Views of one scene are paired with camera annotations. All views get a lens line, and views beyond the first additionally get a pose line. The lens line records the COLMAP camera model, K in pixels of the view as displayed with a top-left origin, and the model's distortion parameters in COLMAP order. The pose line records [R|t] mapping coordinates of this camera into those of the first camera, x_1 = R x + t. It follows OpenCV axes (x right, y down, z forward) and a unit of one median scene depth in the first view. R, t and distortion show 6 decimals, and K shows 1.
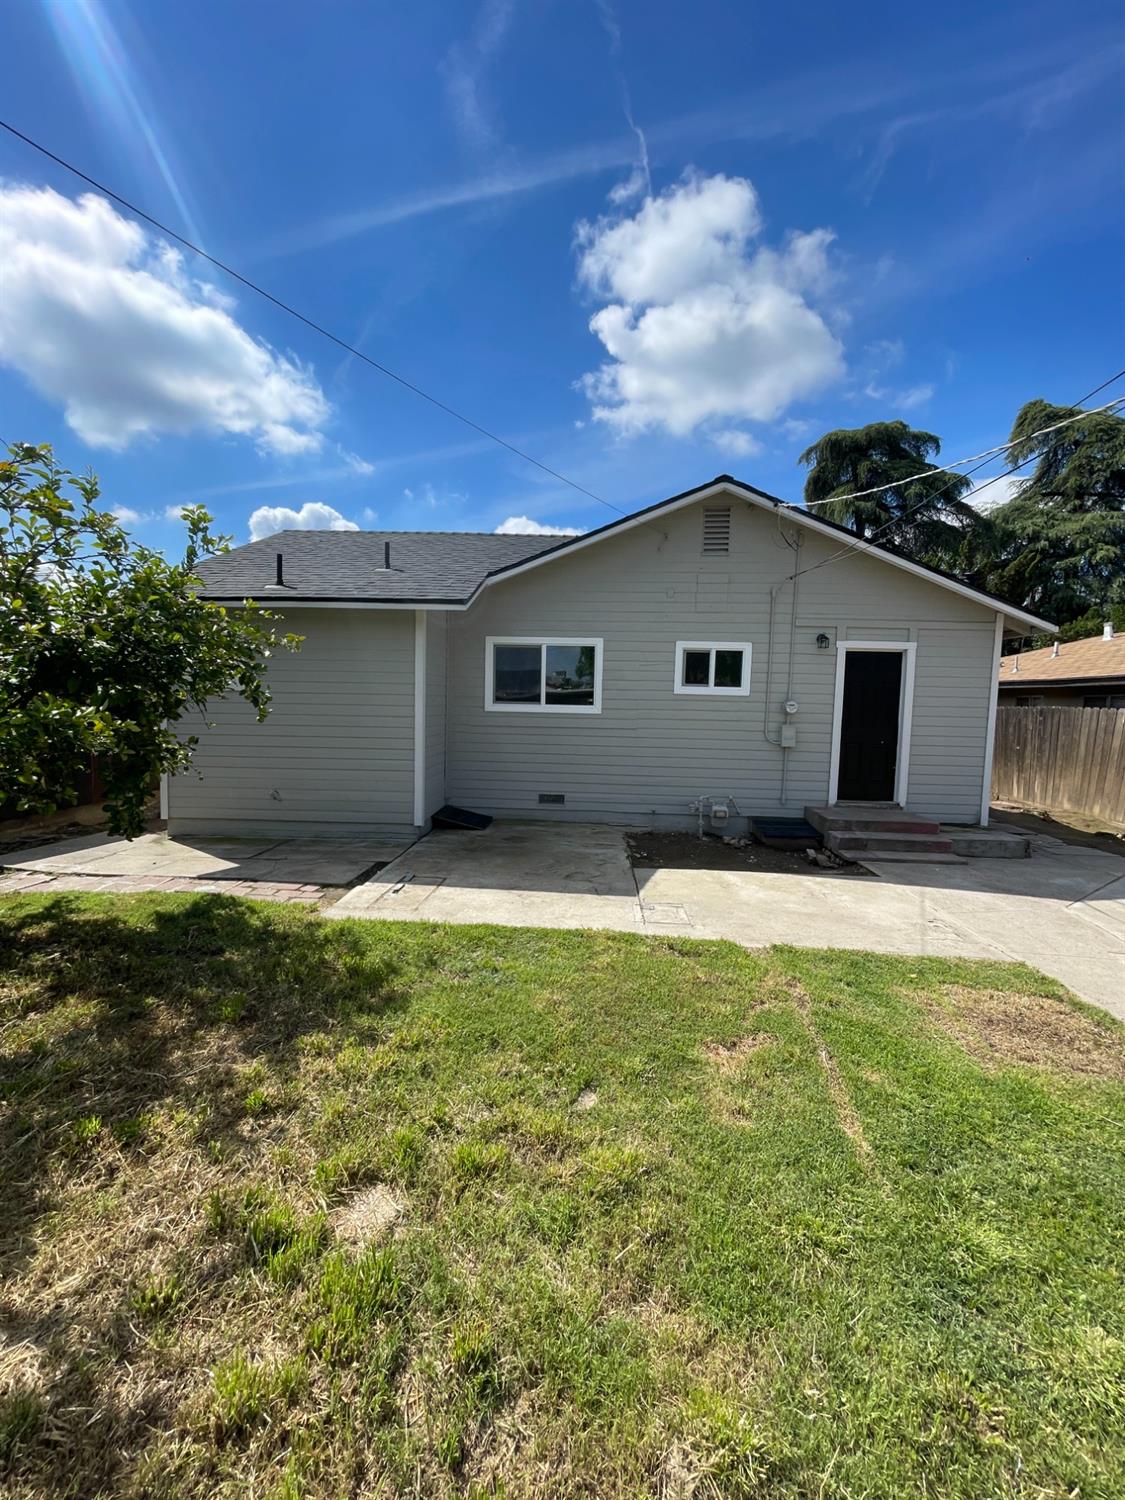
lens RADIAL K [[601.1, 0, 562.5], [0, 601.1, 750.0], [0, 0, 1]] dist [0.014249, -0.006406]
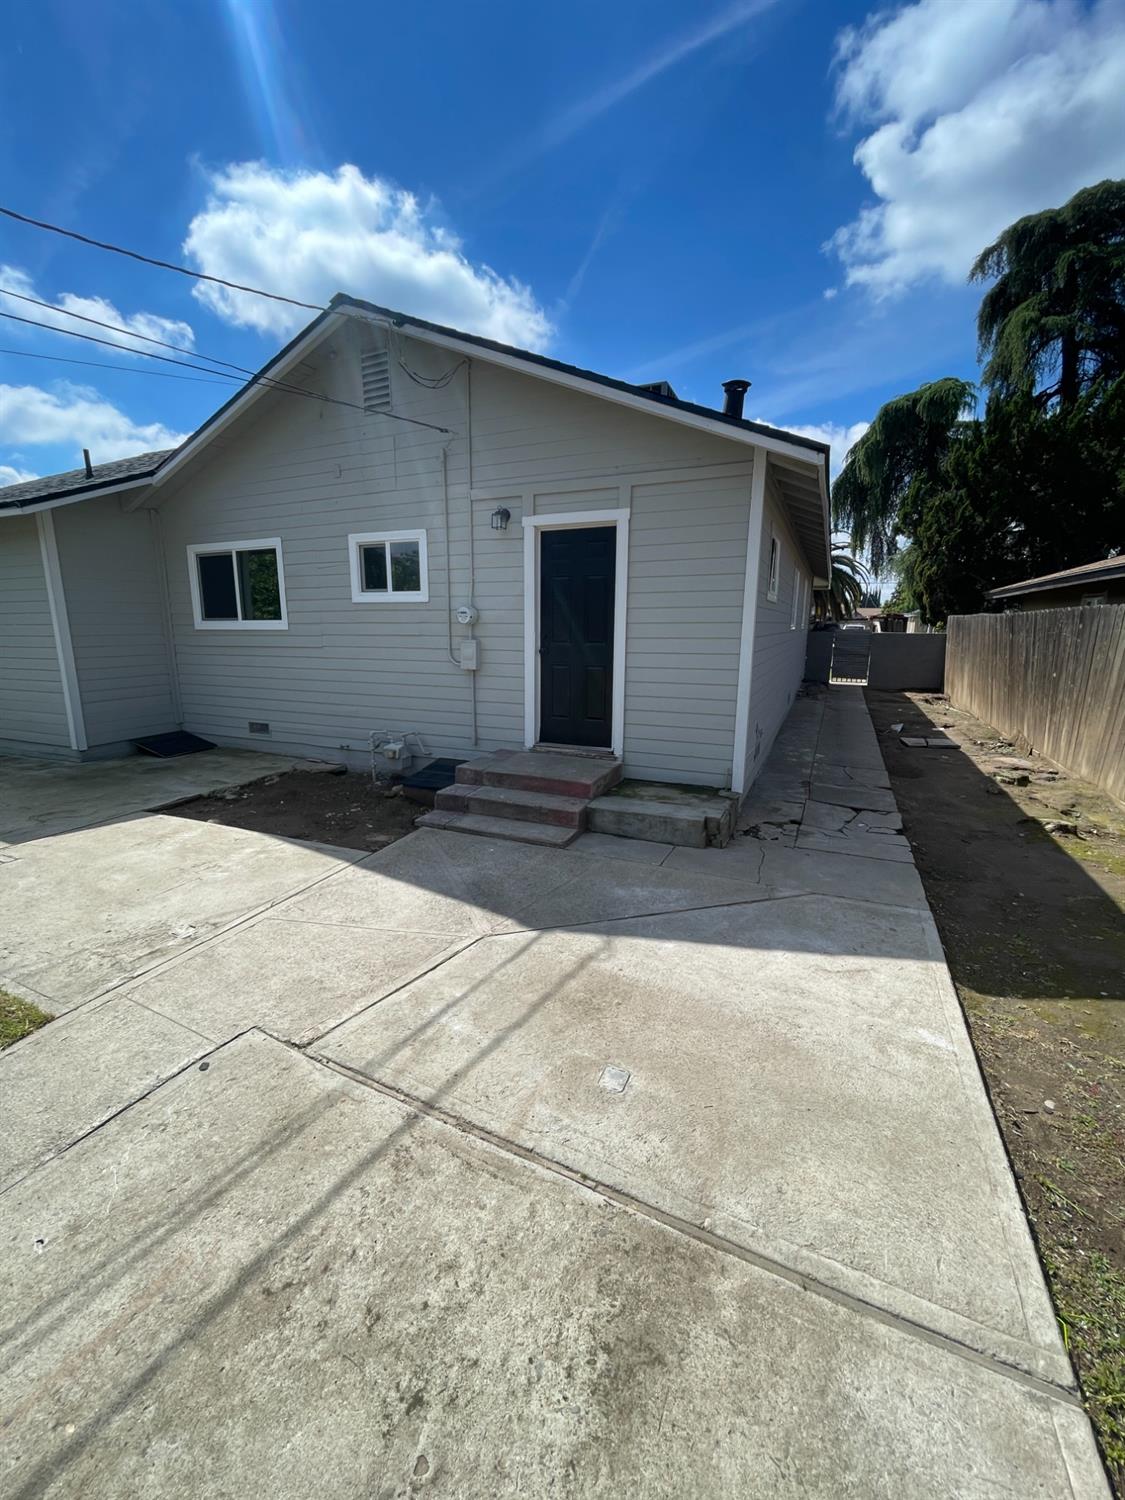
lens RADIAL K [[601.1, 0, 562.5], [0, 601.1, 750.0], [0, 0, 1]] dist [0.014249, -0.006406]
pose [[0.934002, 0.049020, -0.353888, 0.218940], [-0.007600, 0.993044, 0.117496, 0.001569], [0.357186, -0.107052, 0.927878, 0.097768]]
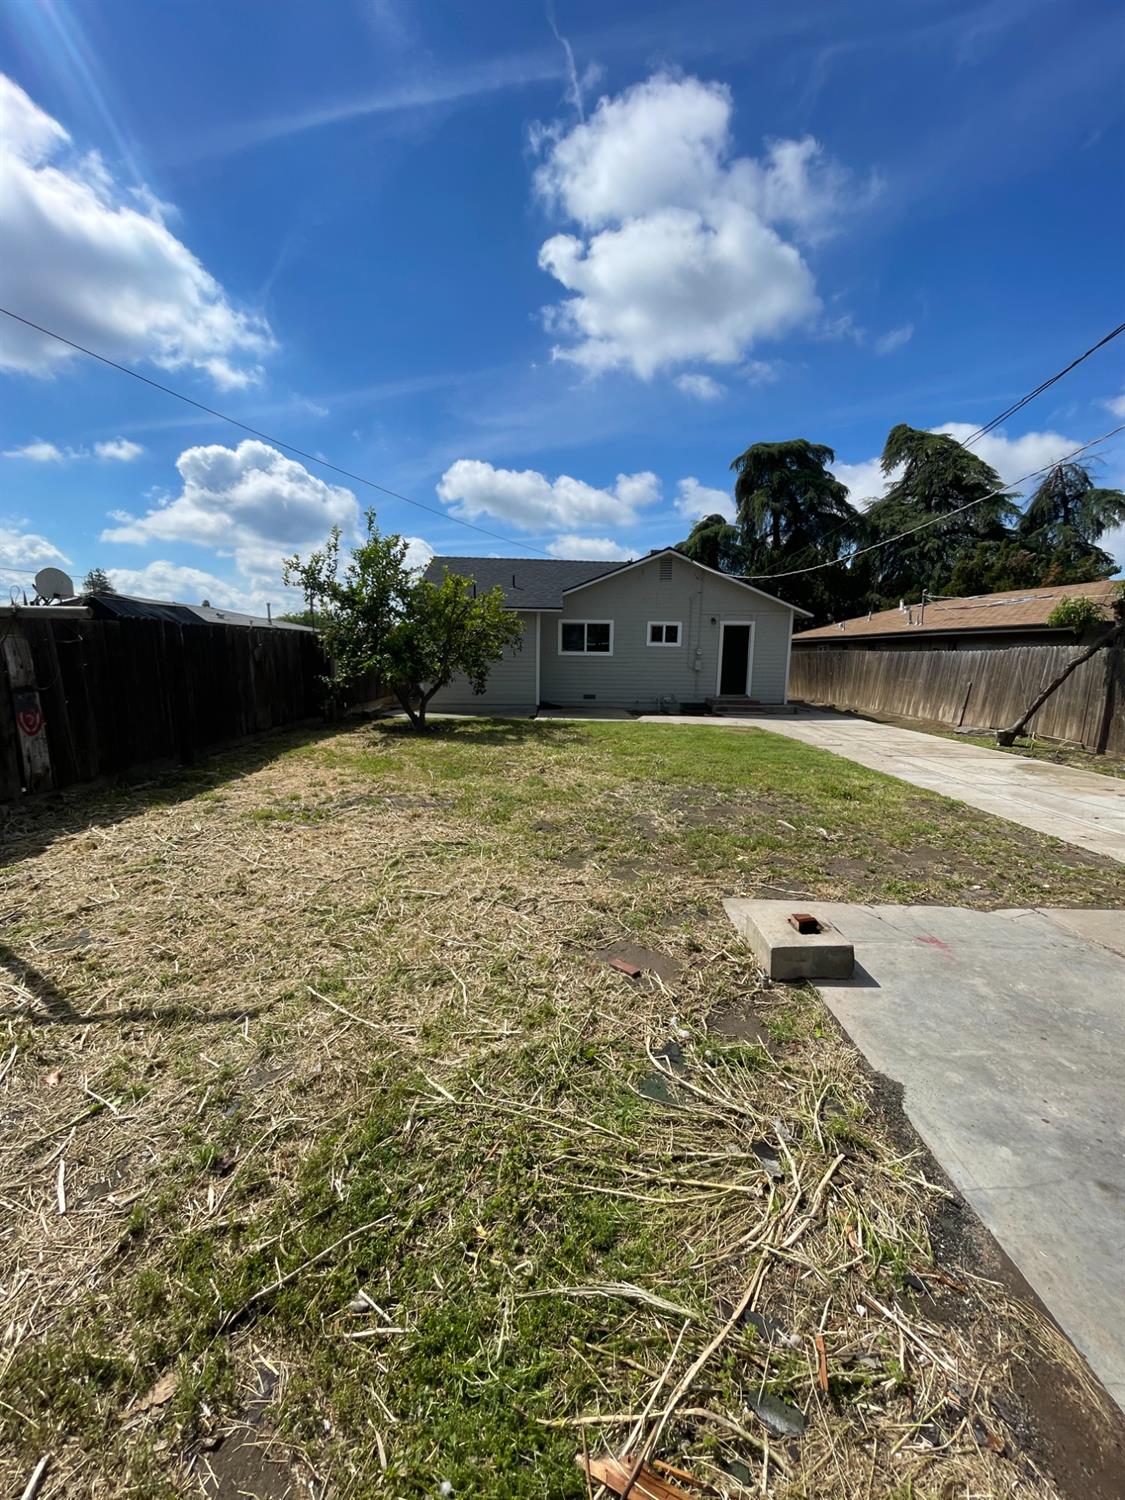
lens RADIAL K [[599.9, 0, 580.0], [0, 599.9, 754.2], [0, 0, 1]] dist [0.013687, 0.028270]
pose [[0.995773, -0.025586, 0.088218, -0.073929], [0.018072, 0.996222, 0.084941, 0.030893], [-0.090058, -0.082988, 0.992473, -0.335572]]
